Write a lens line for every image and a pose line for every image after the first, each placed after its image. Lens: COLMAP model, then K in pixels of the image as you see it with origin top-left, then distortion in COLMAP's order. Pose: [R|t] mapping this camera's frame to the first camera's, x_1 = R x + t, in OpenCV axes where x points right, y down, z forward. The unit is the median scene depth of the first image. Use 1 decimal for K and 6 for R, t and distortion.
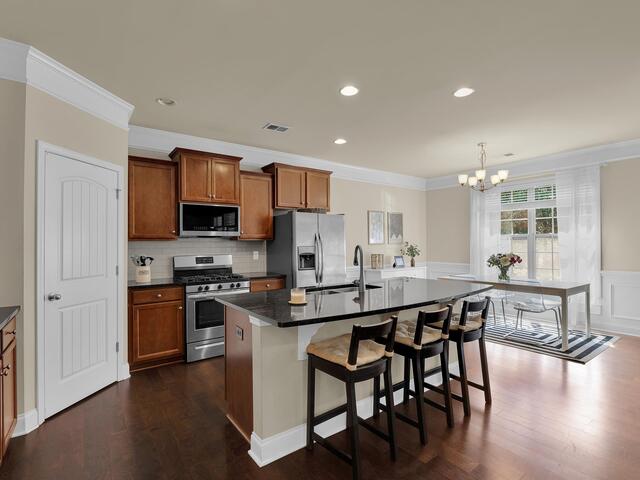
lens RADIAL K [[320.9, 0, 322.6], [0, 320.9, 239.9], [0, 0, 1]] dist [-0.002000, -0.000957]
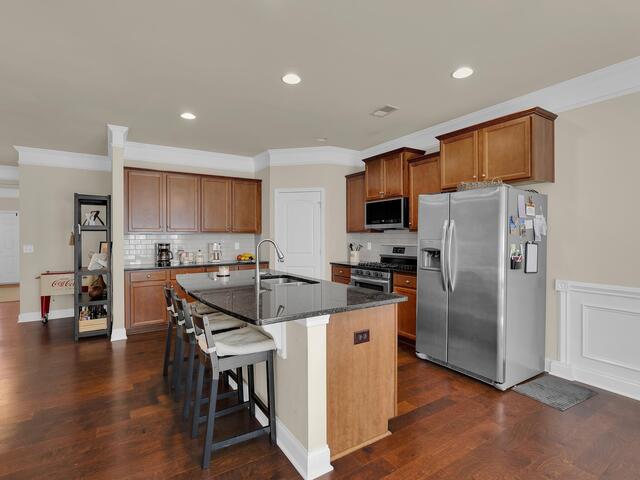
lens RADIAL K [[320.9, 0, 322.6], [0, 320.9, 239.9], [0, 0, 1]] dist [-0.002000, -0.000957]
pose [[-0.035107, 0.018519, -0.999212, 0.830488], [0.019897, 0.999643, 0.017828, 0.004527], [0.999185, -0.019256, -0.035463, 0.886491]]
